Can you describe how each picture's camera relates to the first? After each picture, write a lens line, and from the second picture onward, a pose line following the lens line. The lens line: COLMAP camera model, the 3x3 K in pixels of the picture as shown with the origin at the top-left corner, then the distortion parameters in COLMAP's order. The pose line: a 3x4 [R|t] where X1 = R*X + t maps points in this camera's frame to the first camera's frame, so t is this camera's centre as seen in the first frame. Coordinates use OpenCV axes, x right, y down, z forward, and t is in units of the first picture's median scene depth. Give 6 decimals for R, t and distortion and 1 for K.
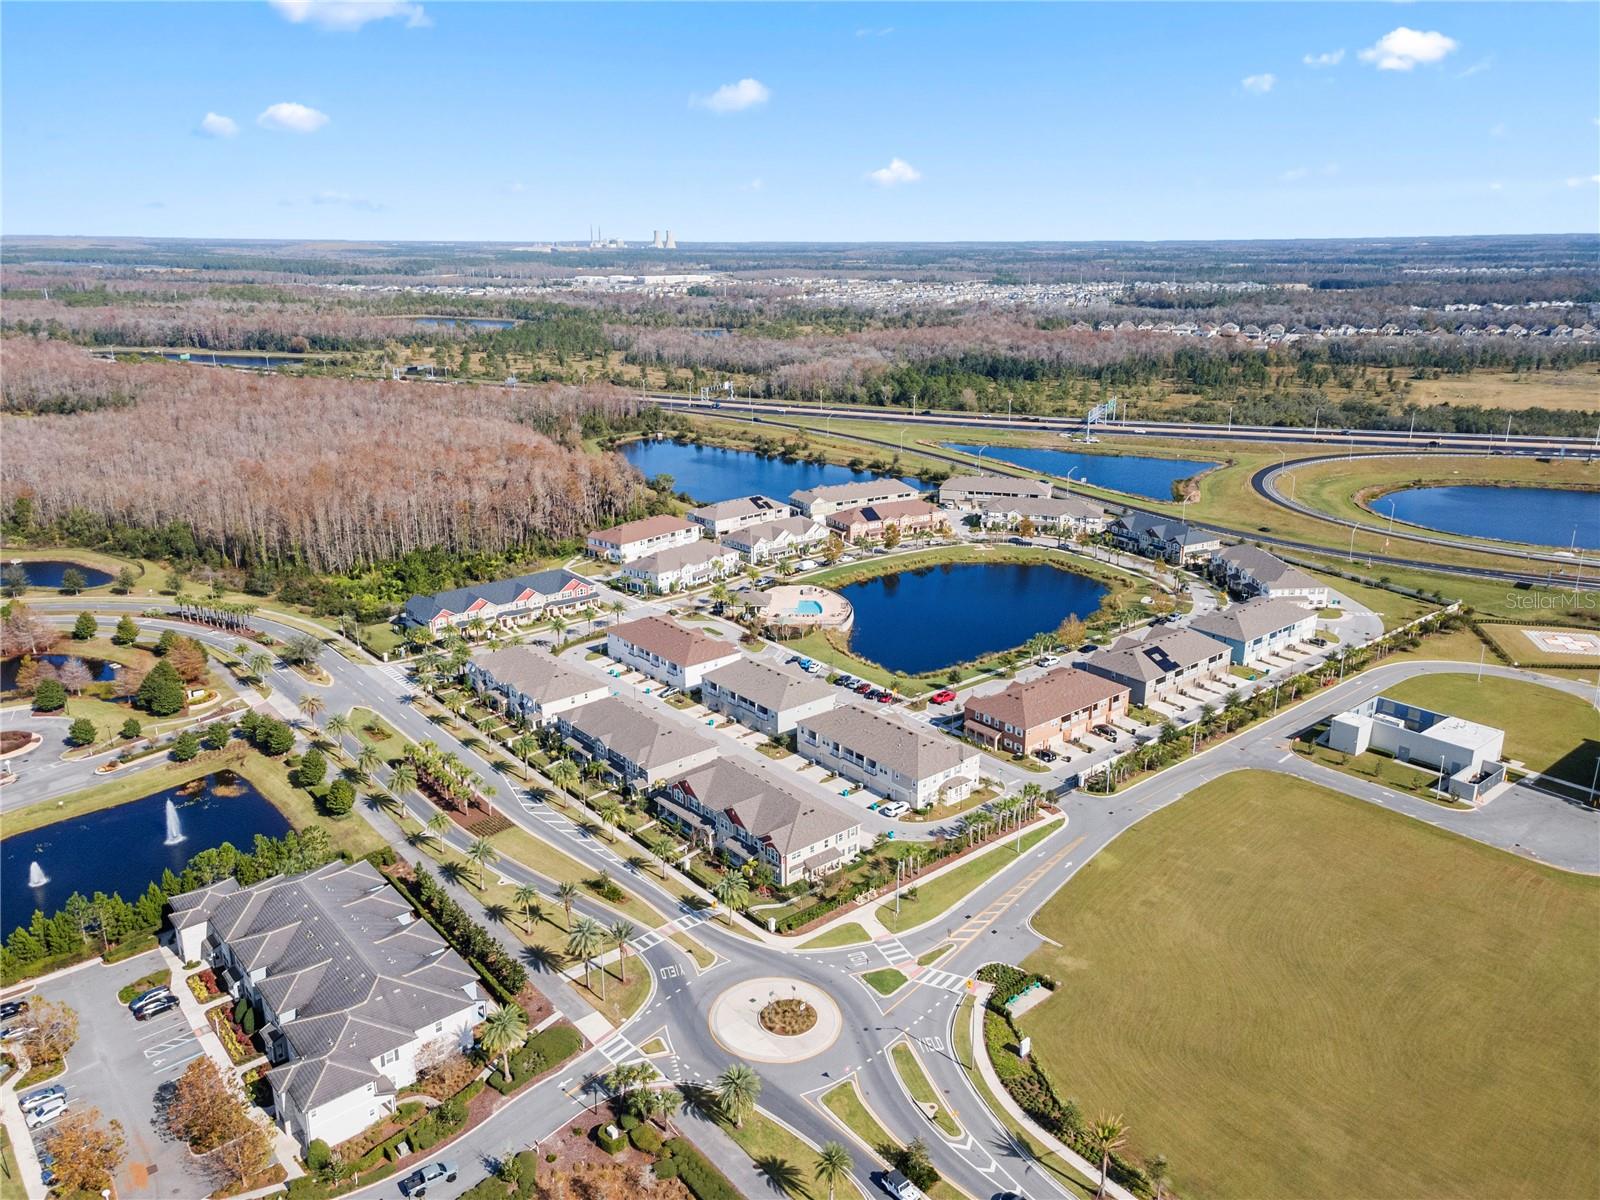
lens RADIAL K [[1144.2, 0, 800.0], [0, 1144.2, 600.0], [0, 0, 1]] dist [0.025218, 0.033313]
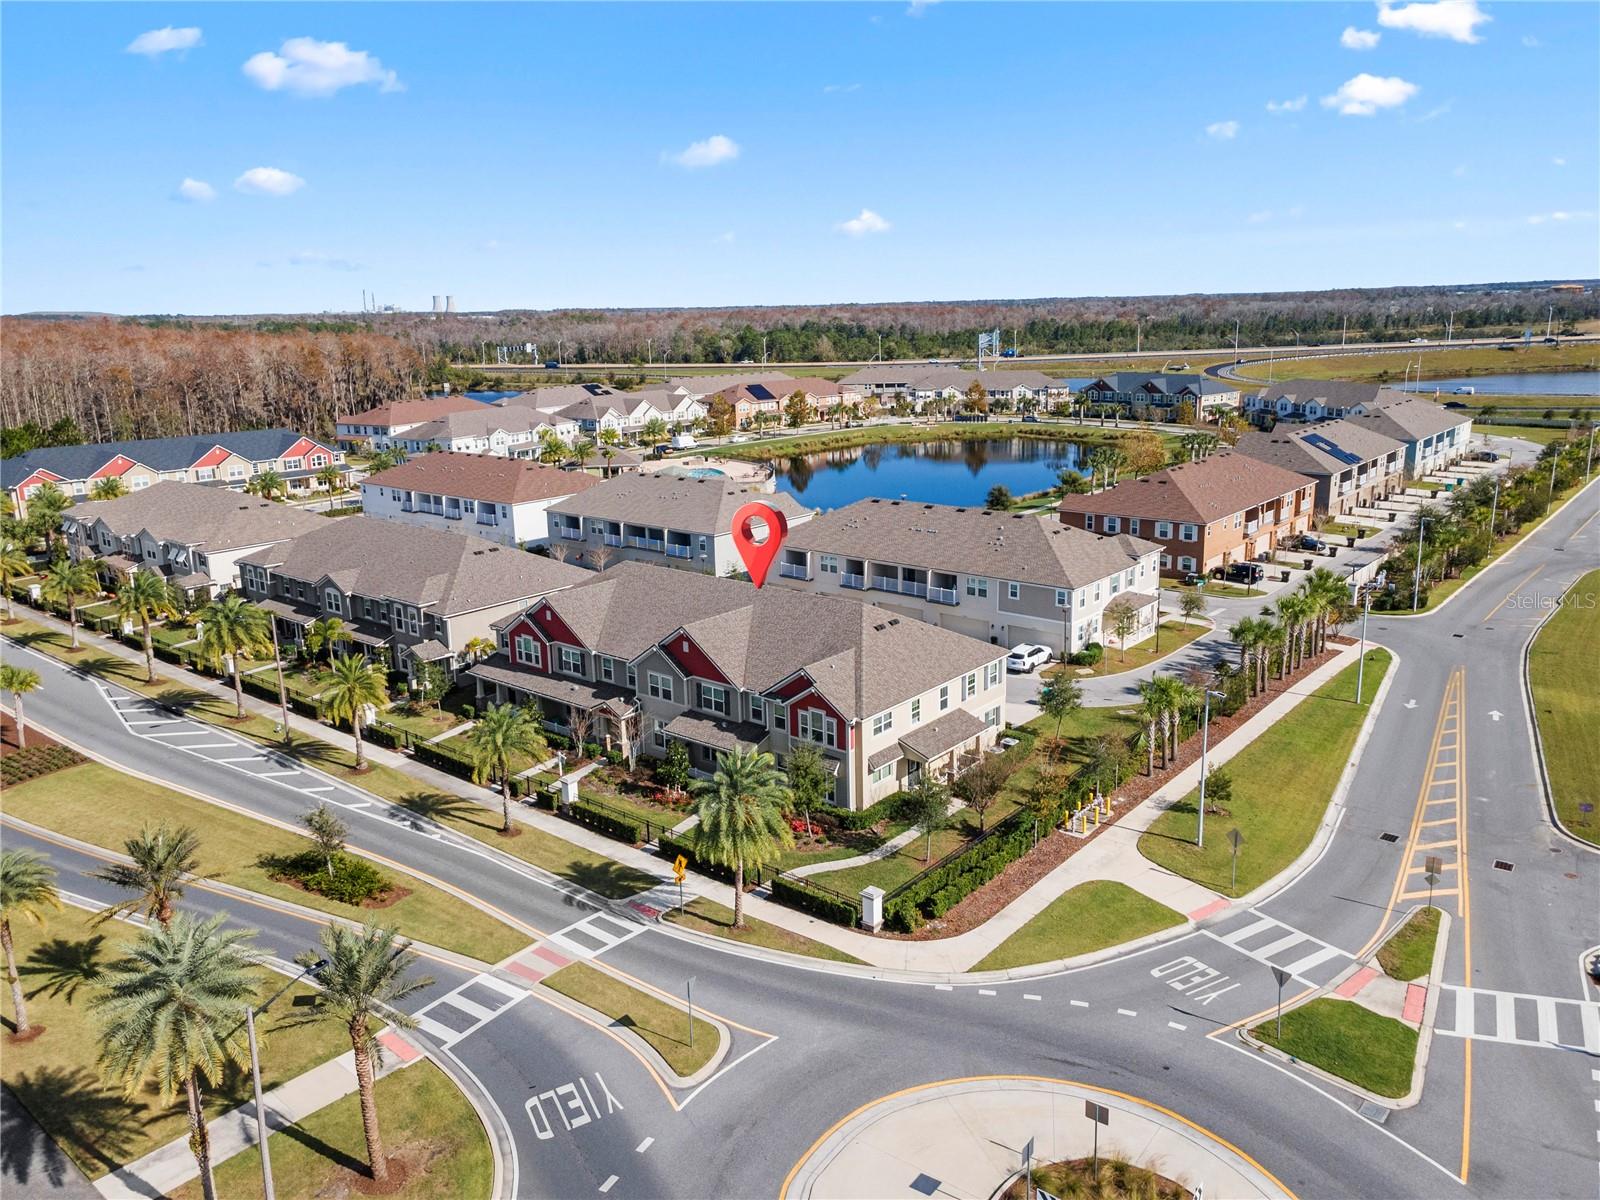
lens RADIAL K [[1144.2, 0, 800.0], [0, 1144.2, 600.0], [0, 0, 1]] dist [0.025218, 0.033313]
pose [[0.983888, -0.058637, 0.168895, -0.043941], [0.069308, 0.995908, -0.057990, 0.101940], [-0.164804, 0.068761, 0.983927, 0.324646]]
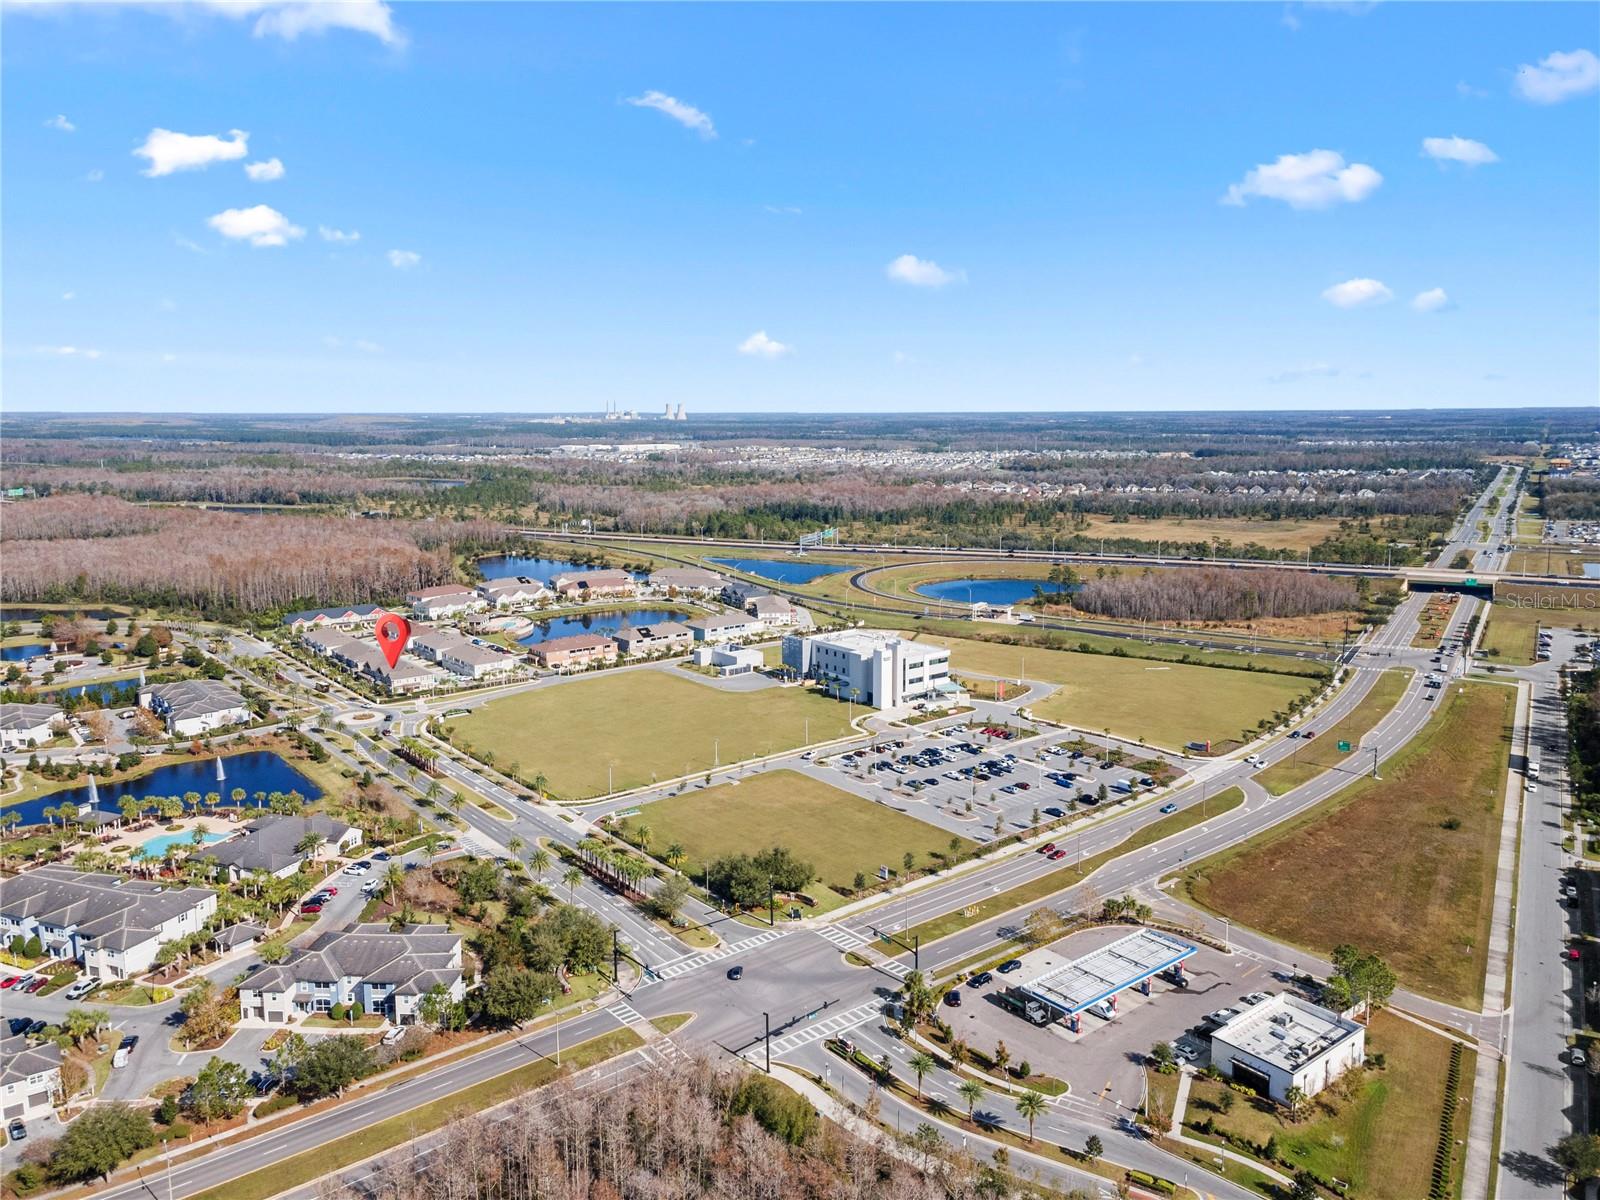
lens RADIAL K [[1200.8, 0, 800.0], [0, 1200.8, 600.0], [0, 0, 1]] dist [-0.001728, 0.076977]
pose [[0.999351, 0.003112, -0.035879, 0.459636], [-0.008321, 0.989255, -0.145961, 0.207085], [0.035039, 0.146165, 0.988639, -0.731781]]
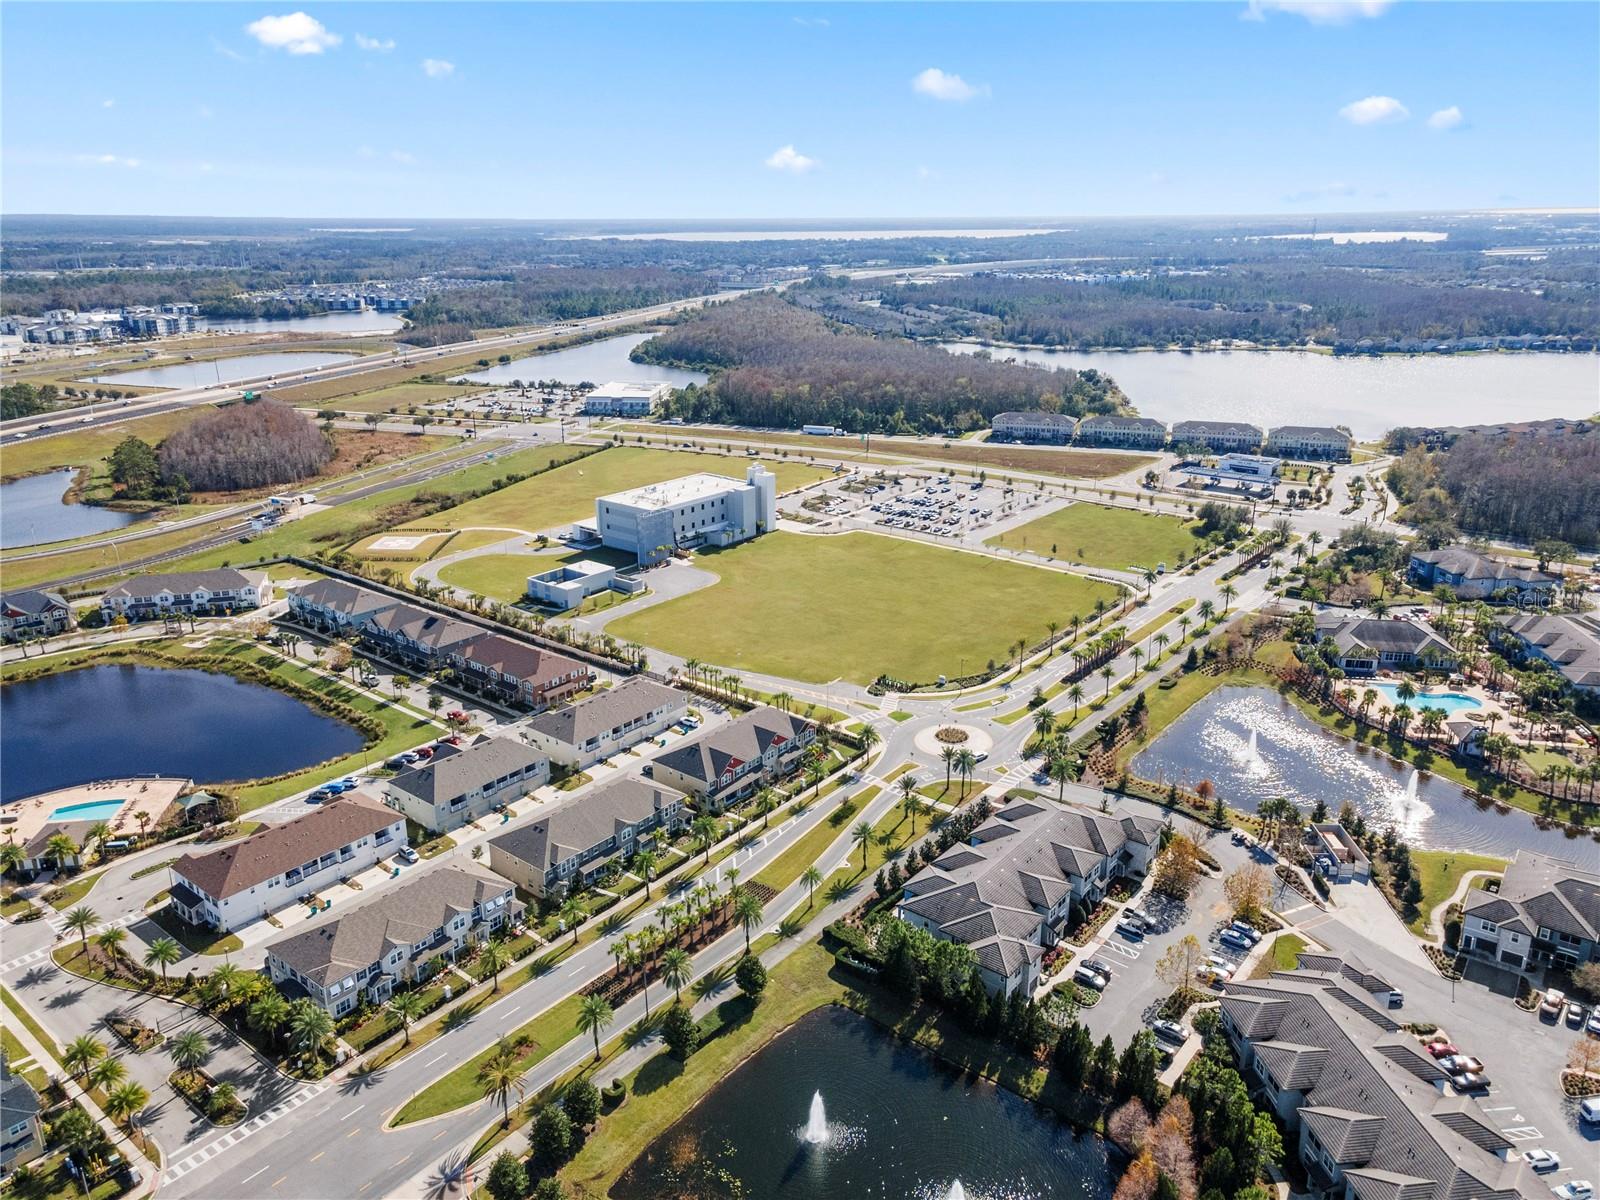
lens RADIAL K [[1144.2, 0, 800.0], [0, 1144.2, 600.0], [0, 0, 1]] dist [0.025218, 0.033313]
pose [[-0.176926, -0.315527, 0.932277, -0.628171], [0.304385, 0.883242, 0.356697, -0.207335], [-0.935974, 0.346880, -0.060227, 0.520888]]
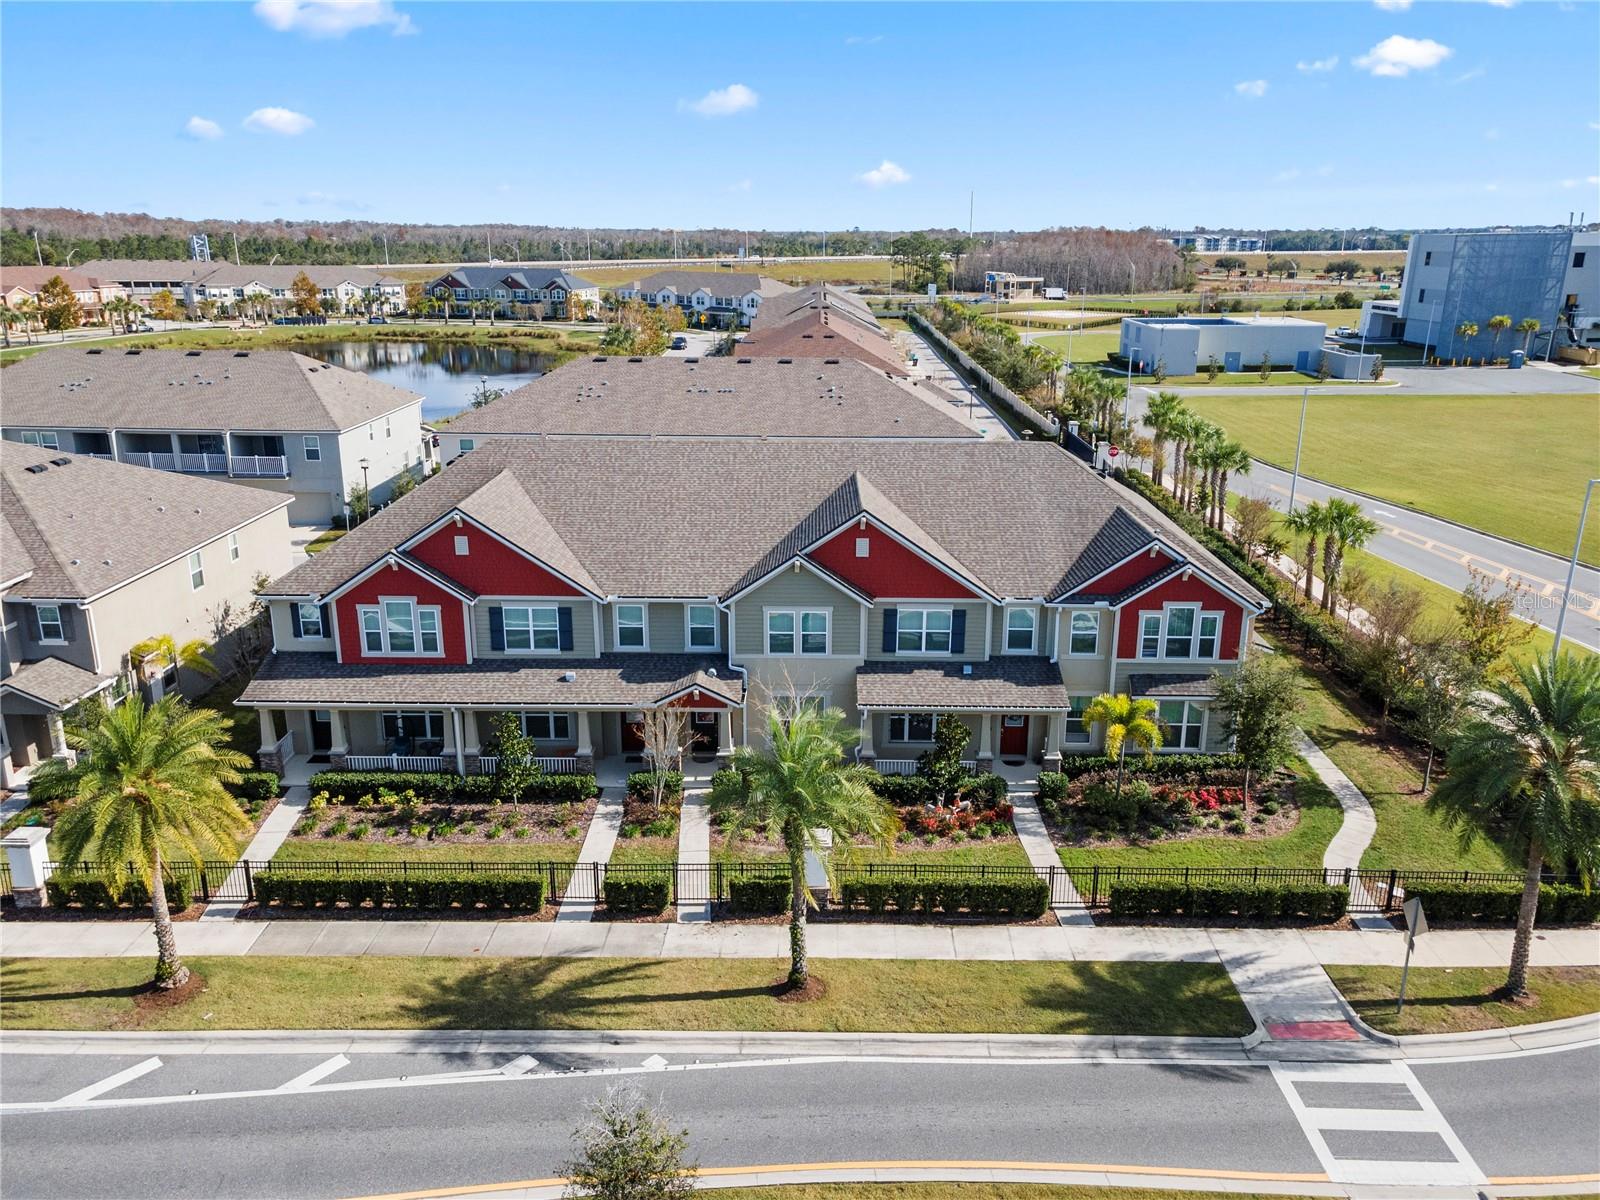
lens RADIAL K [[1144.2, 0, 800.0], [0, 1144.2, 600.0], [0, 0, 1]] dist [0.025218, 0.033313]
pose [[0.652513, -0.220167, 0.725089, -0.112908], [0.220394, 0.970637, 0.096391, 0.090307], [-0.725020, 0.096908, 0.681876, 0.452982]]
